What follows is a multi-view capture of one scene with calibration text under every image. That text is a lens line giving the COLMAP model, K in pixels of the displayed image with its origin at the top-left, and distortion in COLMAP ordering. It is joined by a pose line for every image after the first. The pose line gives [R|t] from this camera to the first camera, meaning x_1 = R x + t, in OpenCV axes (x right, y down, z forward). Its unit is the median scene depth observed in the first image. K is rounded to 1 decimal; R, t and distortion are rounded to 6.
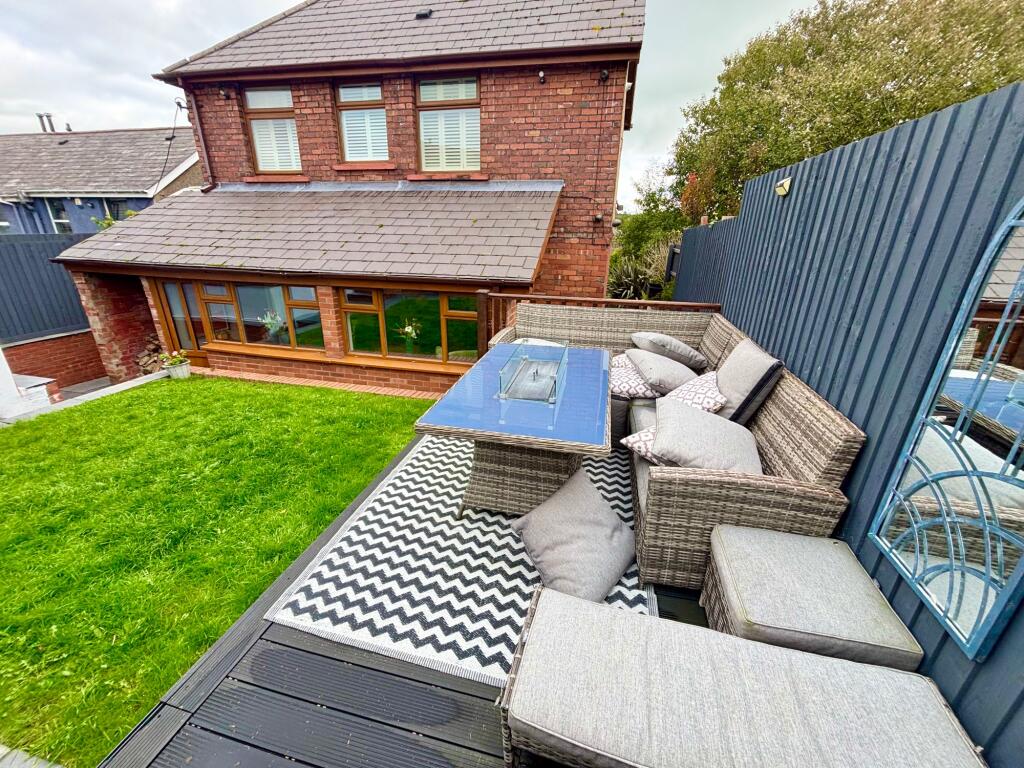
lens RADIAL K [[408.5, 0, 509.1], [0, 408.5, 381.2], [0, 0, 1]] dist [0.000143, 0.000702]
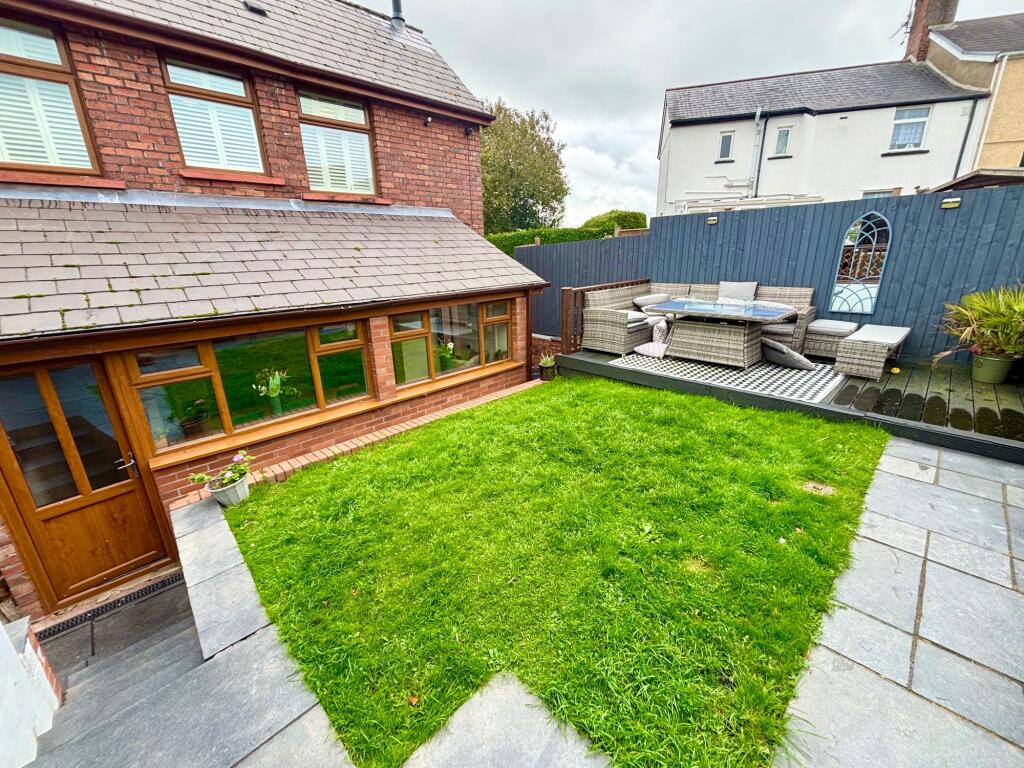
lens RADIAL K [[408.5, 0, 512.0], [0, 408.5, 382.0], [0, 0, 1]] dist [0.000143, 0.000702]
pose [[0.544397, -0.284180, 0.789224, -0.947098], [0.332329, 0.936944, 0.108134, -0.095309], [-0.770188, 0.203414, 0.604511, 0.267564]]
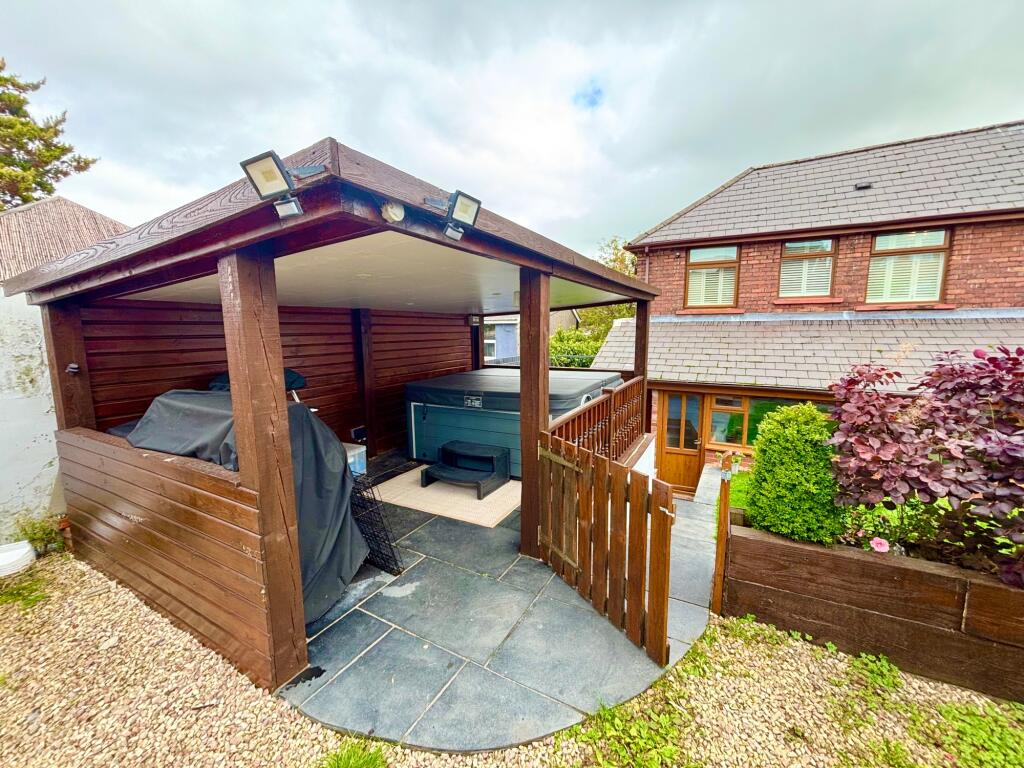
lens RADIAL K [[408.5, 0, 510.5], [0, 408.5, 379.1], [0, 0, 1]] dist [0.000143, 0.000702]
pose [[0.960603, 0.011339, -0.277692, -1.034618], [-0.075514, 0.972227, -0.221521, 0.036810], [0.267468, 0.233764, 0.934781, -0.366358]]
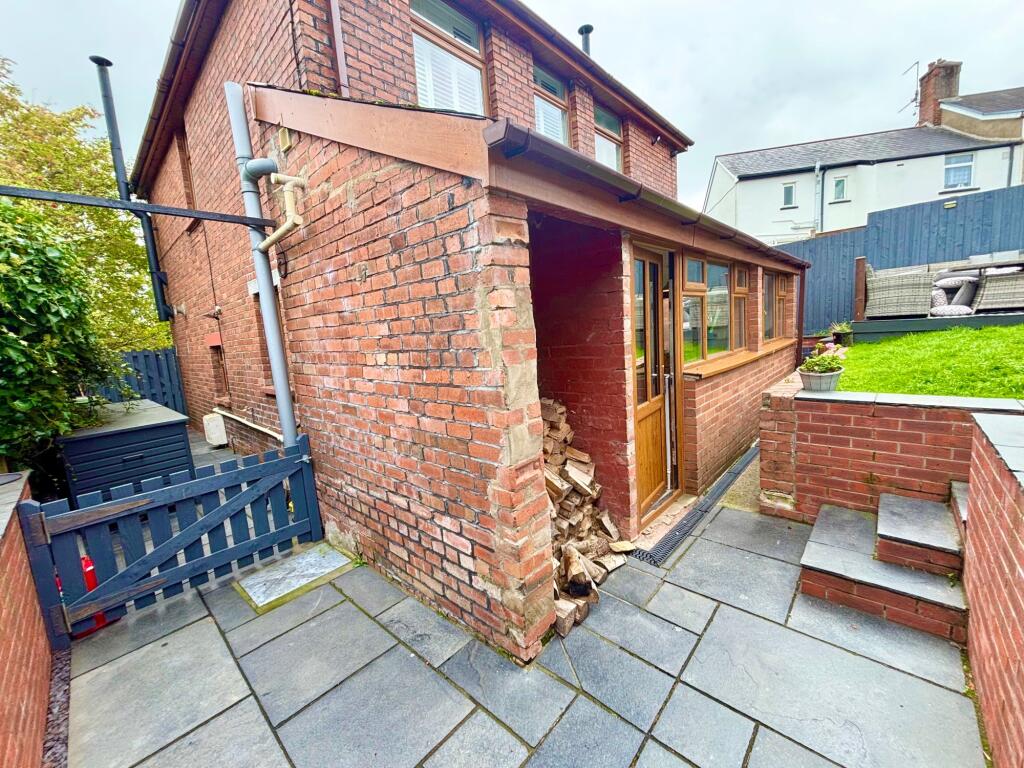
lens RADIAL K [[408.5, 0, 508.8], [0, 408.5, 380.7], [0, 0, 1]] dist [0.000143, 0.000702]
pose [[0.499774, -0.160193, 0.851214, -1.400130], [0.378292, 0.924434, -0.048134, -0.152689], [-0.779180, 0.346063, 0.522607, 0.933484]]
